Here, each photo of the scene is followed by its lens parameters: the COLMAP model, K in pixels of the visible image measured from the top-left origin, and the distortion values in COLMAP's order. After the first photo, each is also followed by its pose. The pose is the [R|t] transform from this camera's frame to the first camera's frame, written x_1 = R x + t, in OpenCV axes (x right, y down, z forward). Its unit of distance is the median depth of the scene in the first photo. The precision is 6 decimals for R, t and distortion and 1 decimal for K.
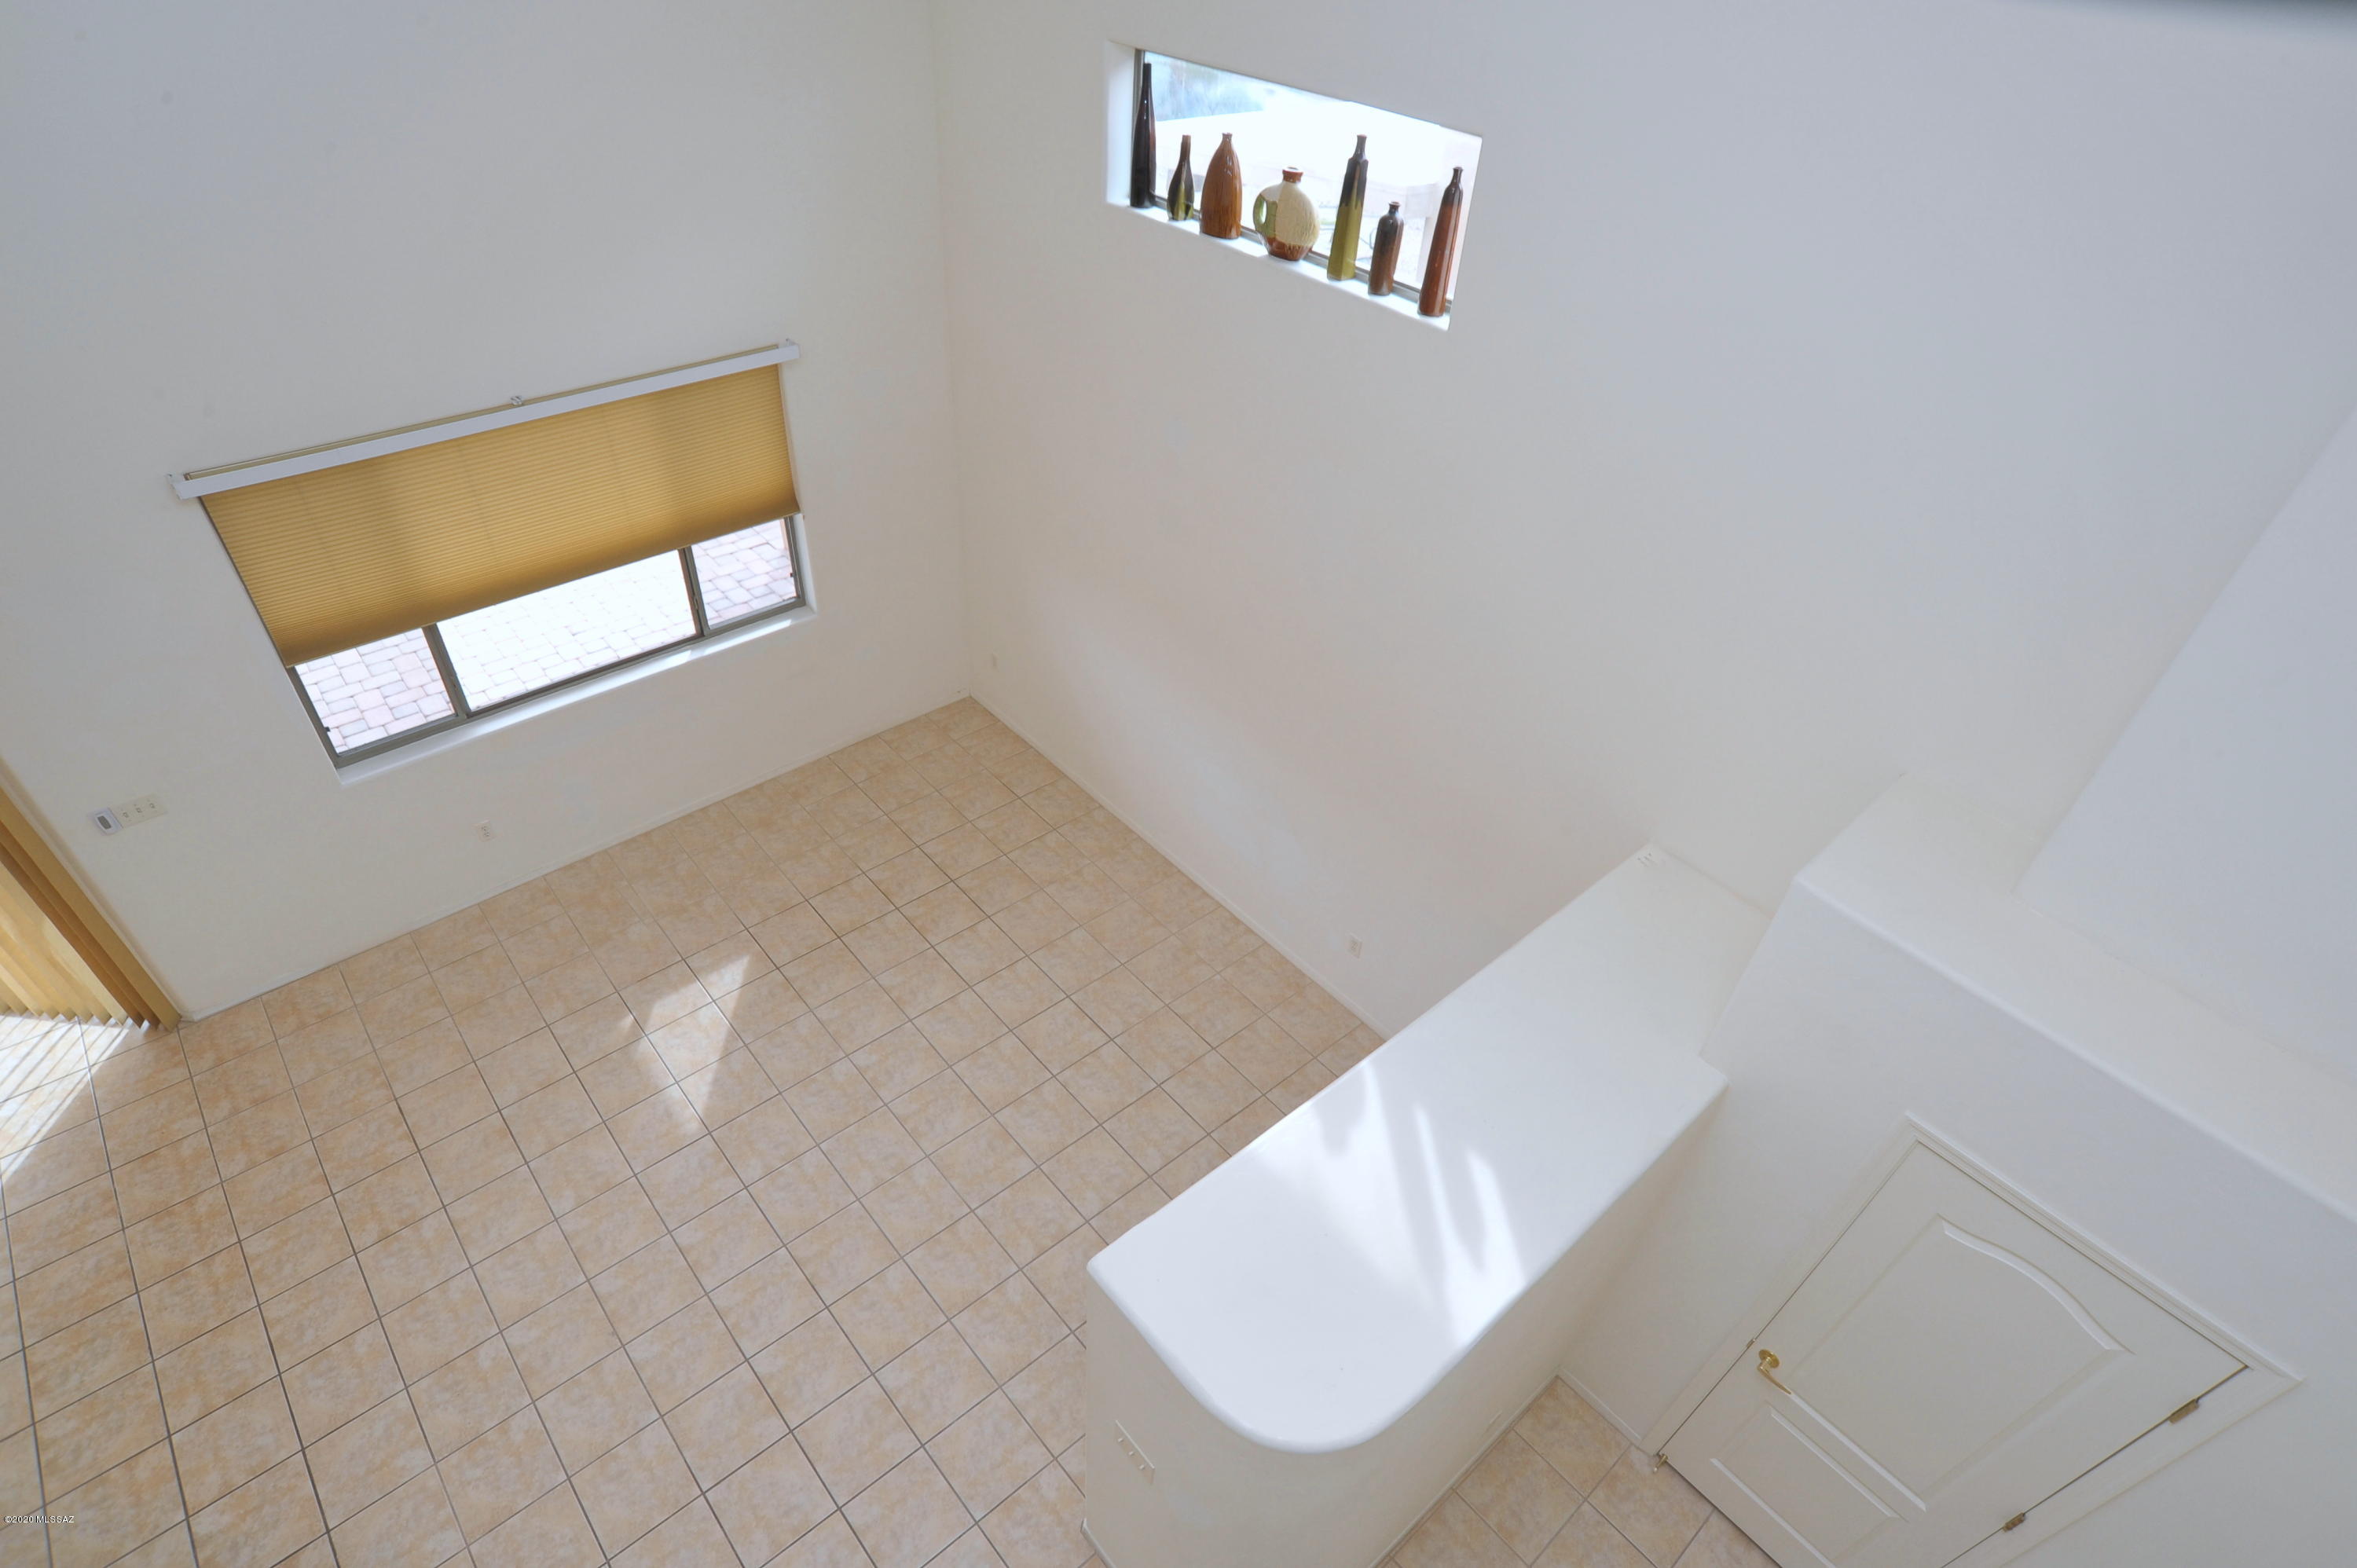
lens RADIAL K [[1202.7, 0, 1164.5], [0, 1202.7, 823.8], [0, 0, 1]] dist [-0.087782, 0.043997]
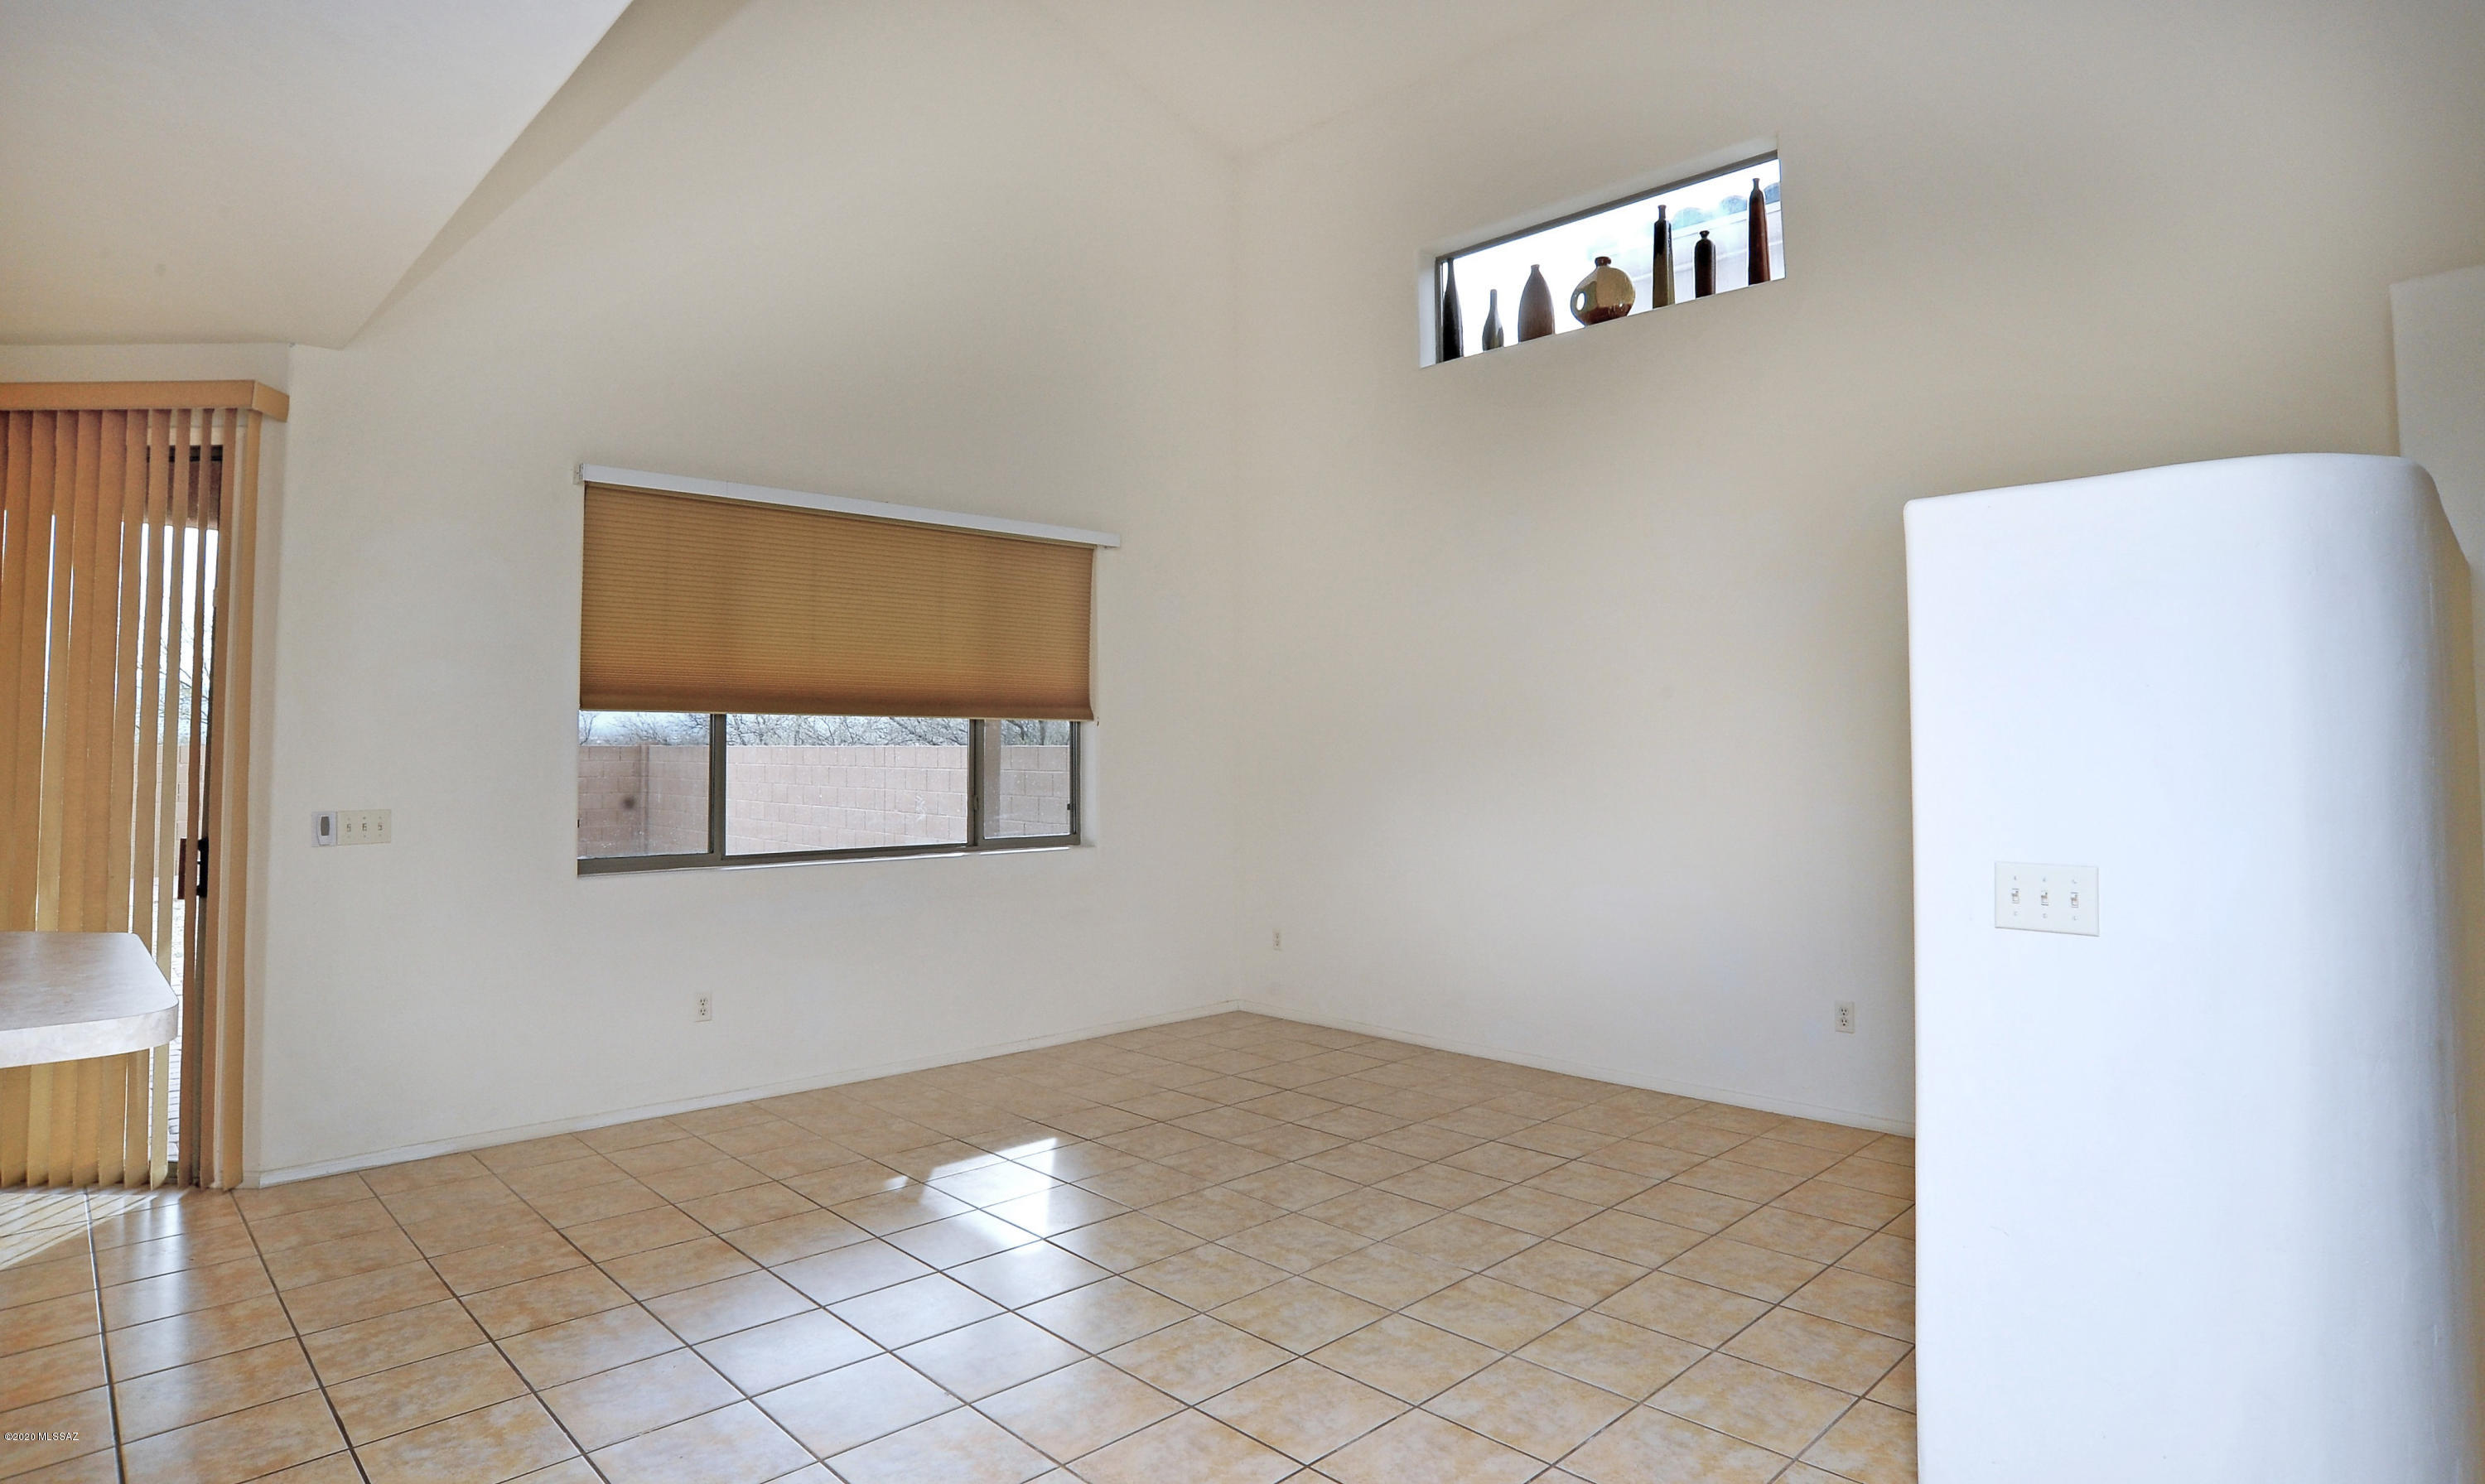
lens RADIAL K [[1328.7, 0, 1242.5], [0, 1328.7, 742.0], [0, 0, 1]] dist [-0.098269, 0.044483]
pose [[0.996450, -0.059016, 0.060045, -0.327899], [0.084035, 0.740666, -0.666598, 0.598711], [-0.005133, 0.669277, 0.742995, 0.297665]]
